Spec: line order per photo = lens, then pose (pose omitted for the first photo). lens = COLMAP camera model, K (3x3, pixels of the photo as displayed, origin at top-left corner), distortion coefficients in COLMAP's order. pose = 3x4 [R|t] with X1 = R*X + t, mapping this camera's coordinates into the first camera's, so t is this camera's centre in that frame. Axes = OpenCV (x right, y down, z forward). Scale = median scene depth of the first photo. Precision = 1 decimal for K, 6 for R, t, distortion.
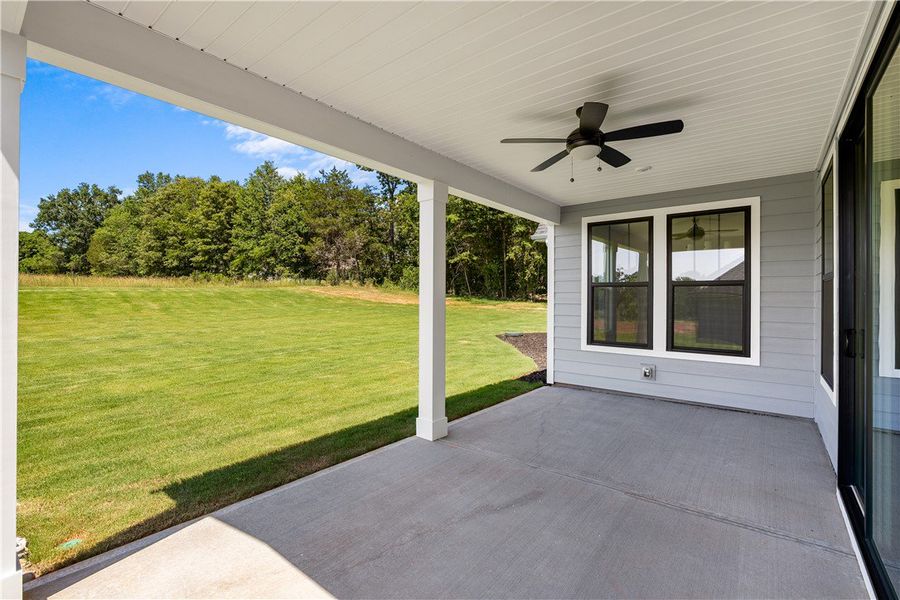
lens RADIAL K [[402.3, 0, 444.7], [0, 402.3, 297.0], [0, 0, 1]] dist [-0.001473, -0.000291]
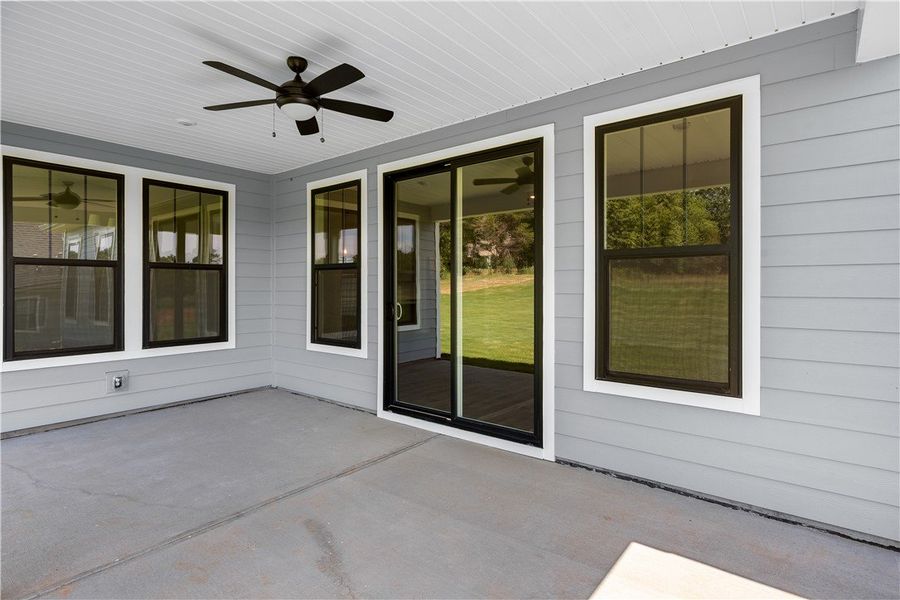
lens RADIAL K [[471.1, 0, 451.5], [0, 471.1, 296.2], [0, 0, 1]] dist [0.000450, -0.000036]
pose [[-0.008037, -0.025749, 0.999636, -0.385808], [0.000301, 0.999668, 0.025752, 0.004798], [-0.999968, 0.000508, -0.008026, 0.394251]]
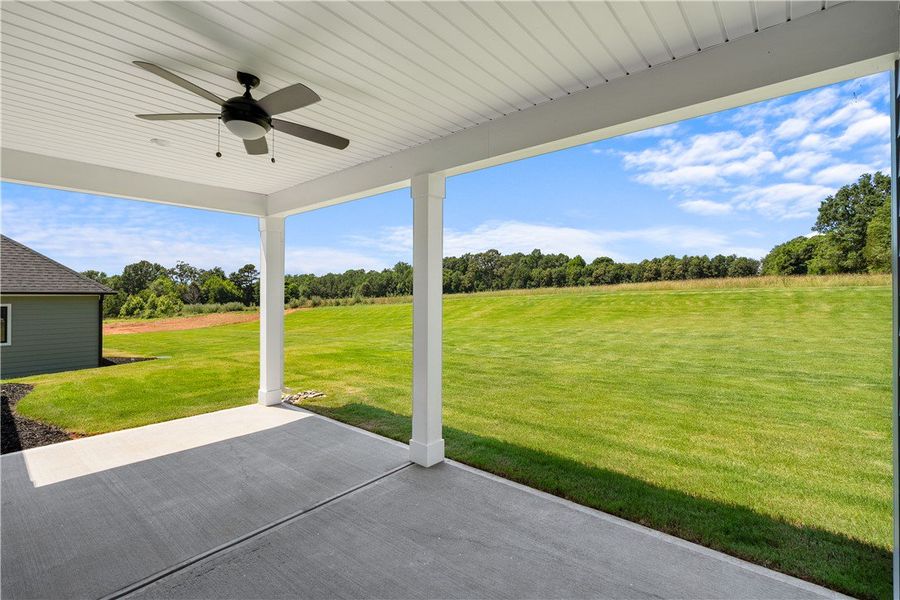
lens RADIAL K [[402.3, 0, 453.9], [0, 402.3, 294.1], [0, 0, 1]] dist [-0.001473, -0.000291]
pose [[-0.000030, -0.001461, -0.999999, 0.671807], [-0.002691, 0.999995, -0.001461, -0.018919], [0.999996, 0.002691, -0.000034, 0.822920]]
